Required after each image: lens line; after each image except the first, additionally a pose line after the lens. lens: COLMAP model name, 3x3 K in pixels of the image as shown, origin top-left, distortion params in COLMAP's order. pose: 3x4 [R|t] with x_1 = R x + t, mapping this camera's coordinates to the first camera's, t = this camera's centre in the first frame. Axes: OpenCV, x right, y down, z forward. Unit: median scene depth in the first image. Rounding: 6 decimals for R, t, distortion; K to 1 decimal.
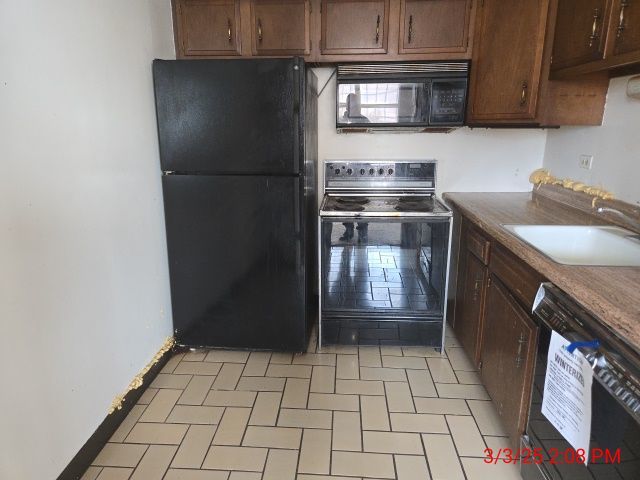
lens RADIAL K [[425.1, 0, 325.2], [0, 425.1, 238.7], [0, 0, 1]] dist [0.077875, -0.062335]
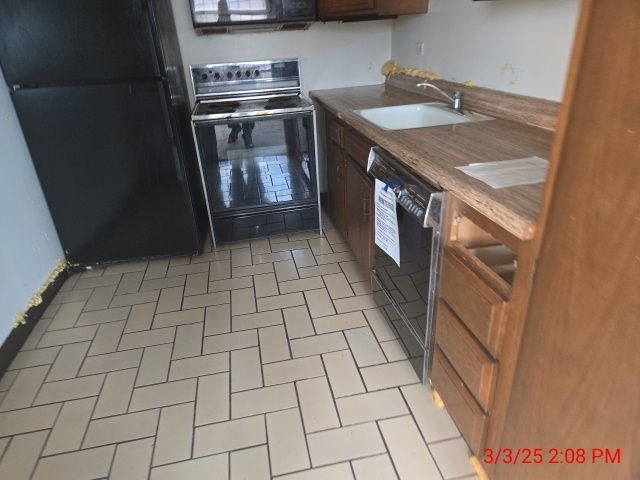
lens RADIAL K [[417.6, 0, 313.1], [0, 417.6, 239.3], [0, 0, 1]] dist [0.076885, -0.047114]
pose [[0.969480, -0.150774, 0.193328, 0.032234], [0.111301, 0.973268, 0.200903, 0.055373], [-0.218451, -0.173254, 0.960345, -0.103956]]
